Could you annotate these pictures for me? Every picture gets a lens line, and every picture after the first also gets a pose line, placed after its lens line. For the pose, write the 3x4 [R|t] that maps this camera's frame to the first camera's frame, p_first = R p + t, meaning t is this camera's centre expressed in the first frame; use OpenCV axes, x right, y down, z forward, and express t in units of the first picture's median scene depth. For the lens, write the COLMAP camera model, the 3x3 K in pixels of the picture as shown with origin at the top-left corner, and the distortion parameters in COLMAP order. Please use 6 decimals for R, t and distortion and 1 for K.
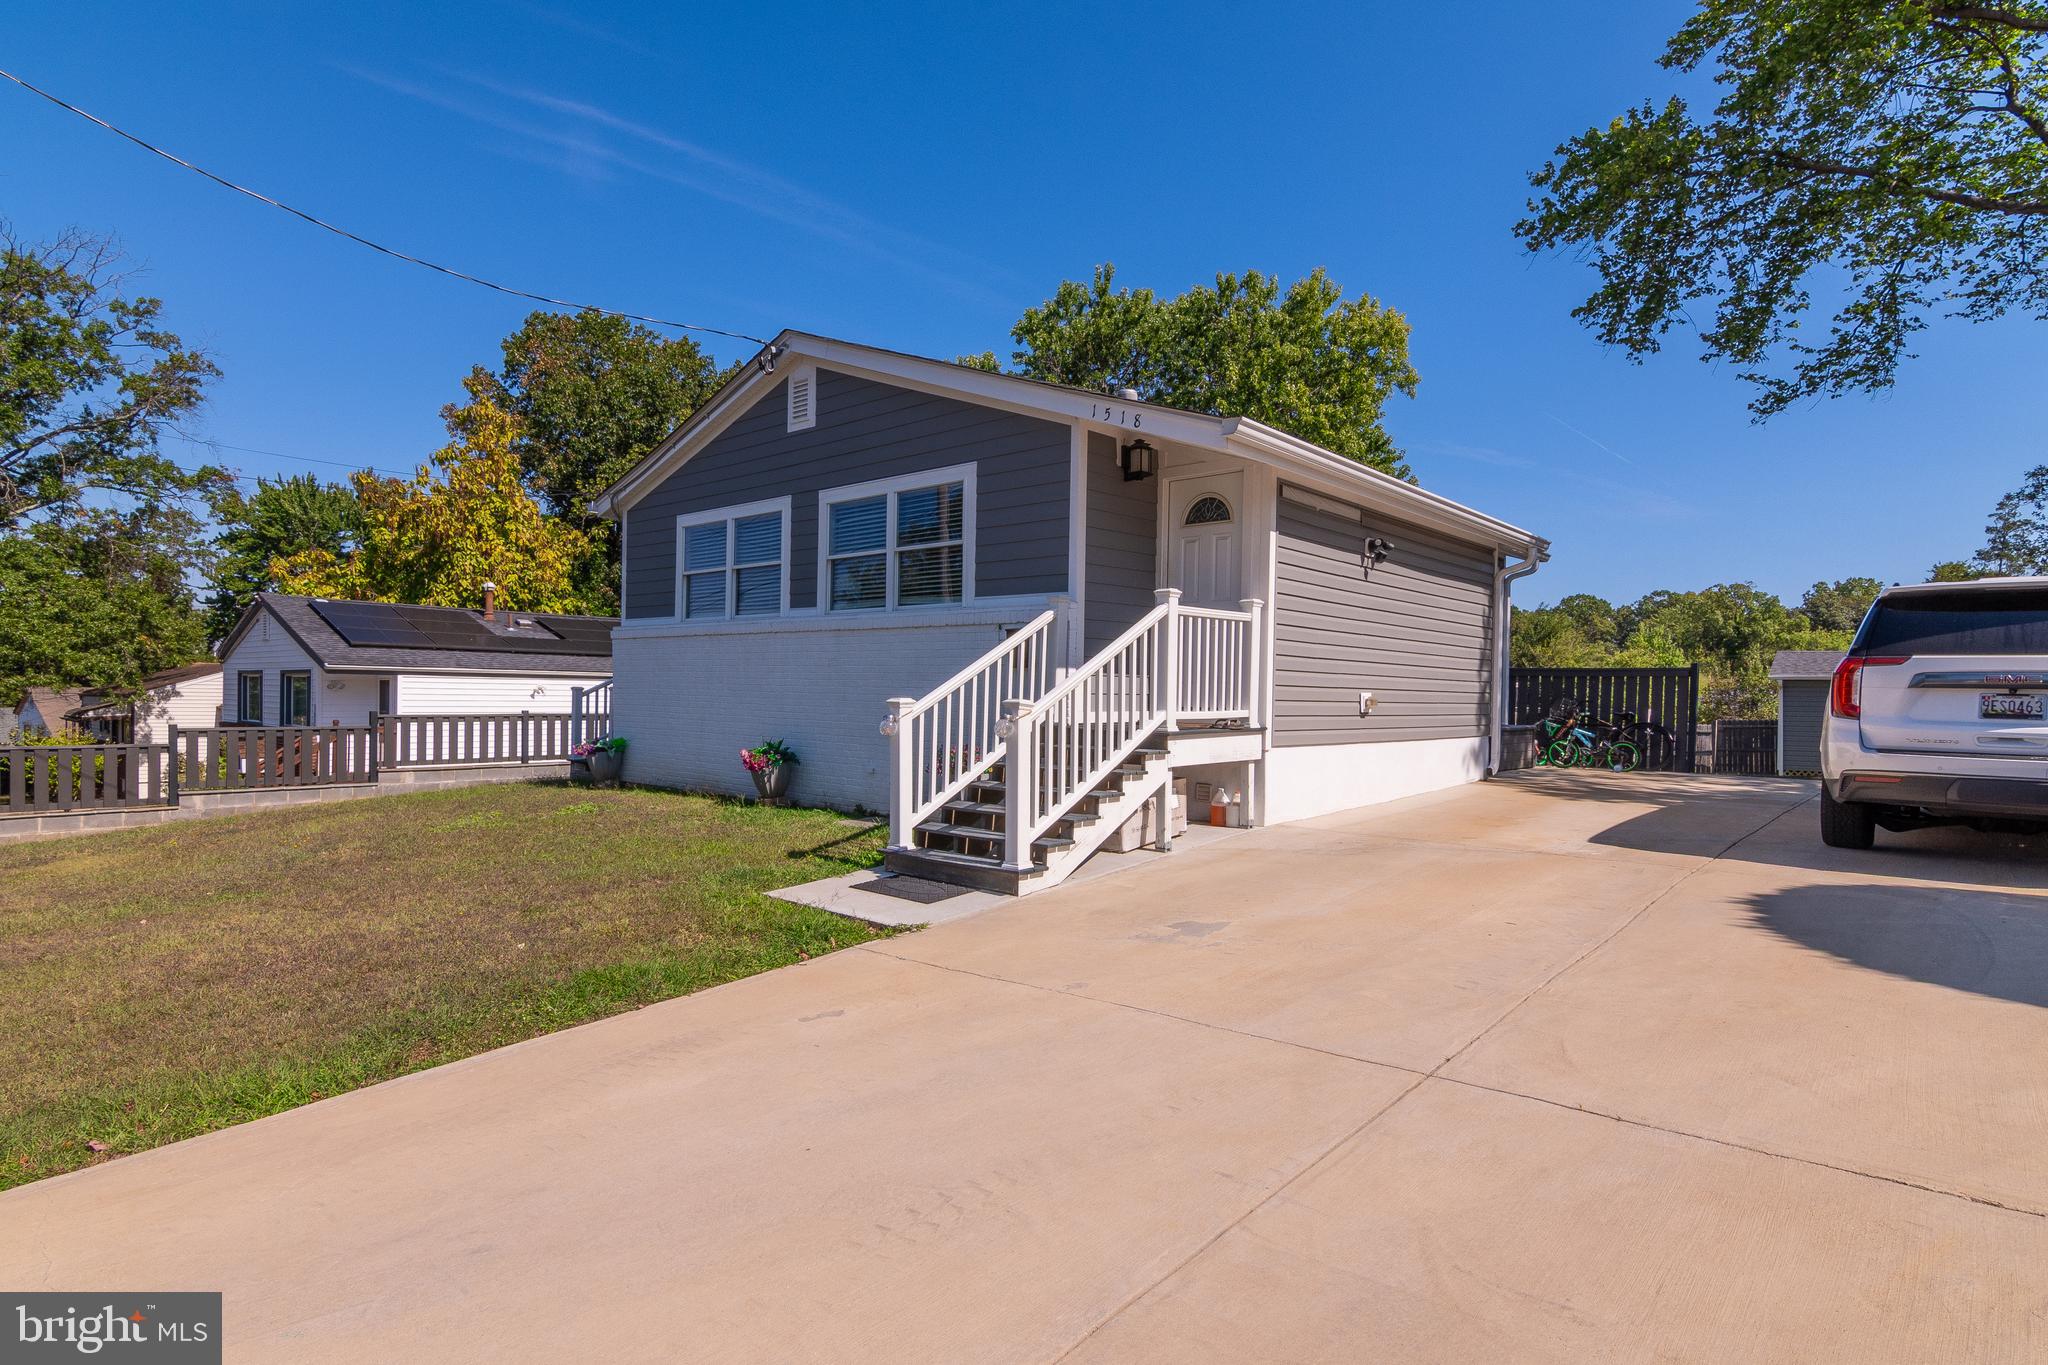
lens RADIAL K [[1115.6, 0, 1030.2], [0, 1115.6, 713.2], [0, 0, 1]] dist [0.044677, -0.057760]
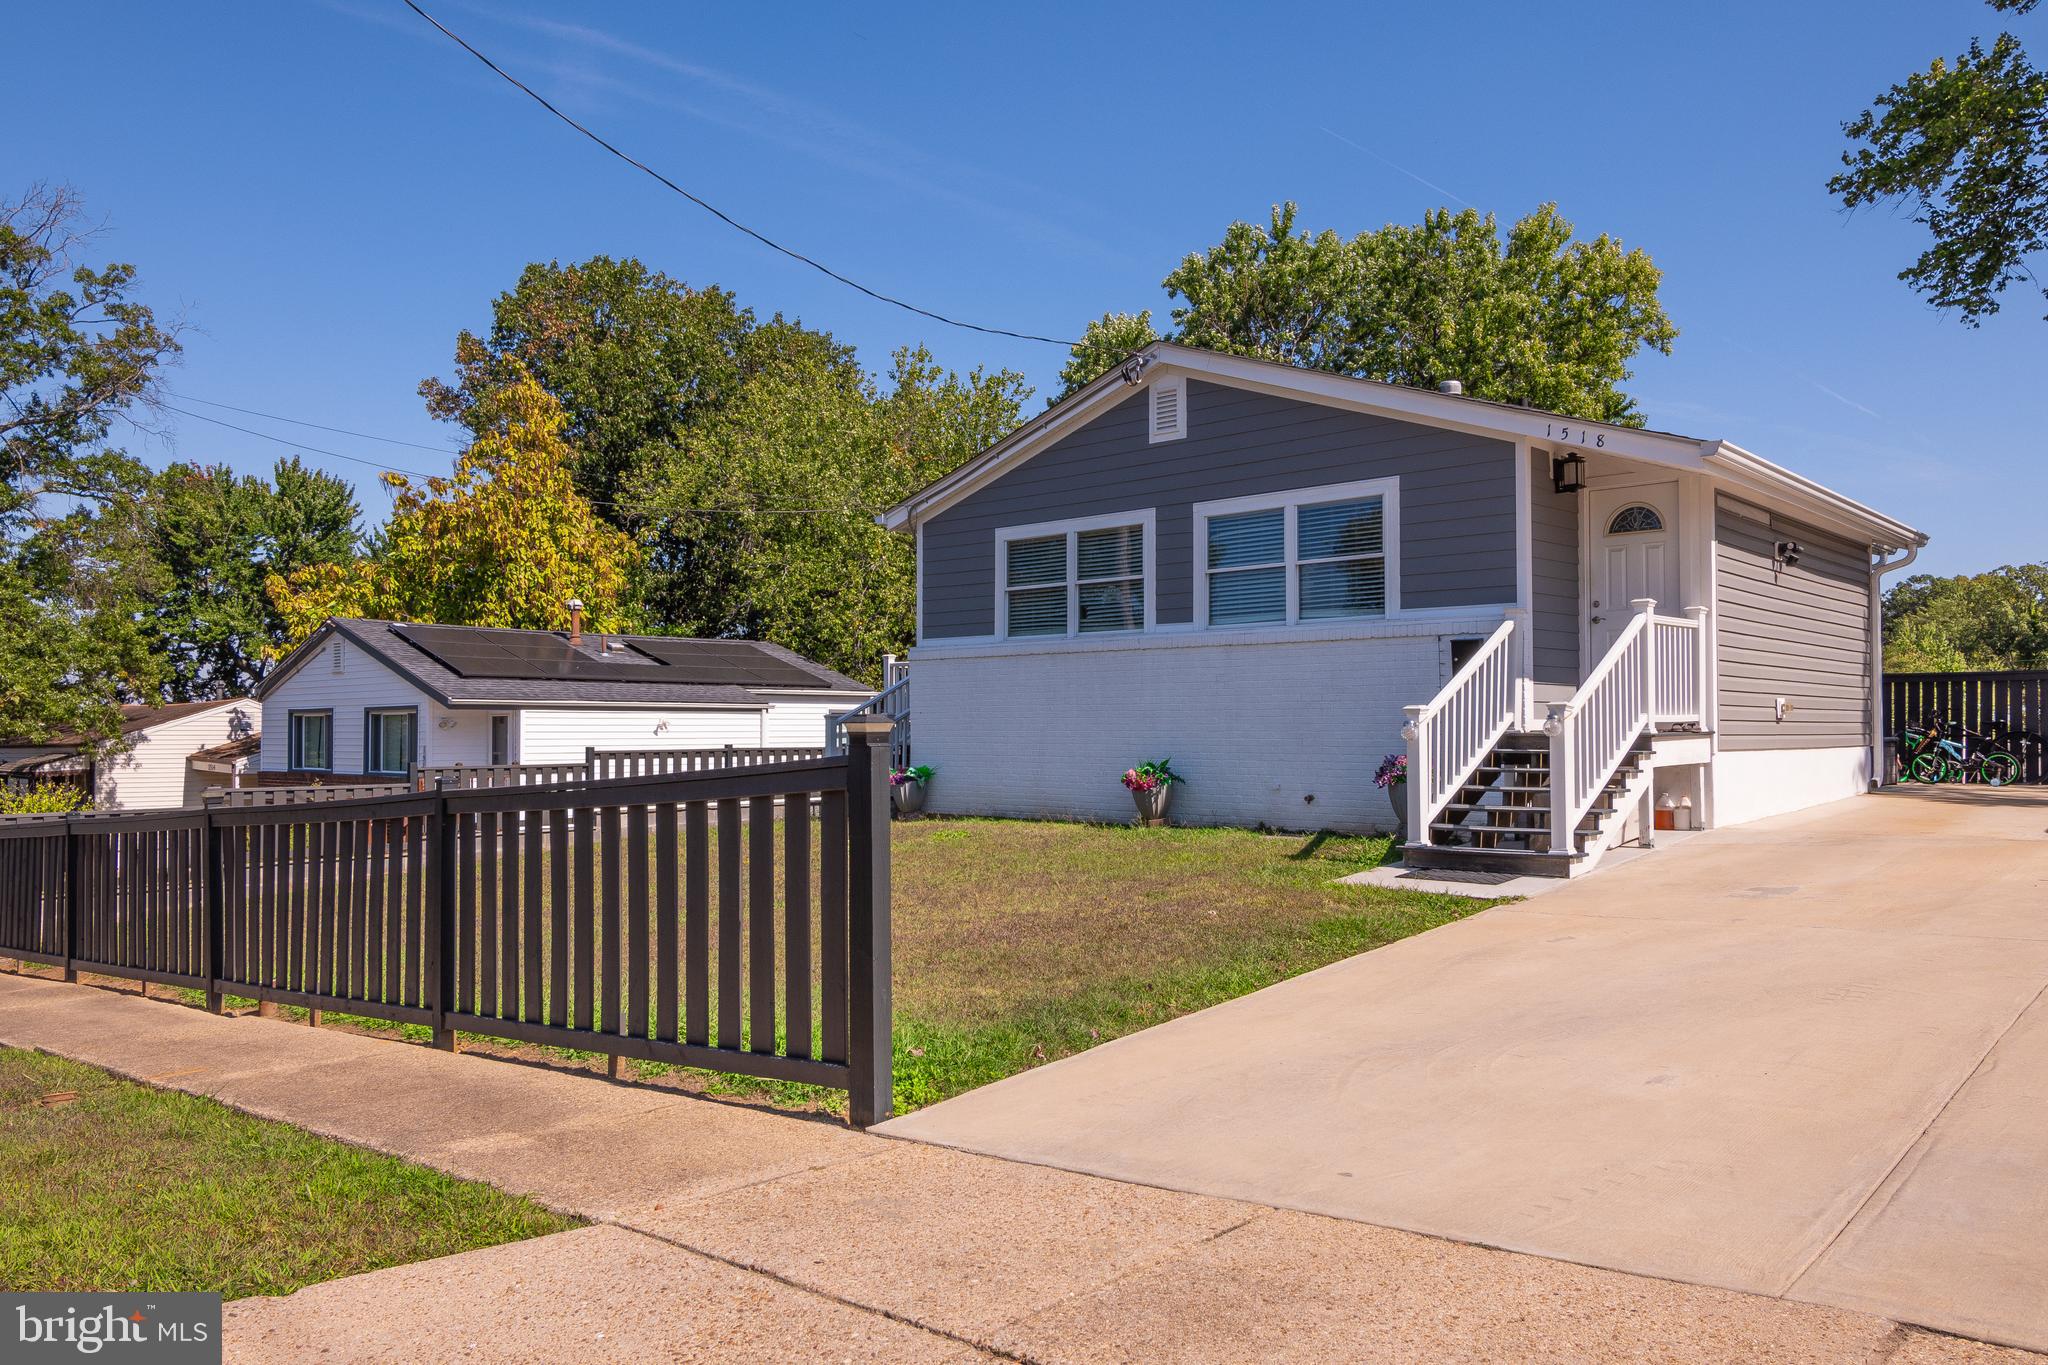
lens RADIAL K [[1538.1, 0, 1024.0], [0, 1538.1, 682.5], [0, 0, 1]] dist [-0.009840, 0.004046]
pose [[0.999695, -0.019314, -0.015378, -0.273724], [0.018531, 0.998604, -0.049471, 0.017928], [0.016312, 0.049171, 0.998657, -0.284767]]
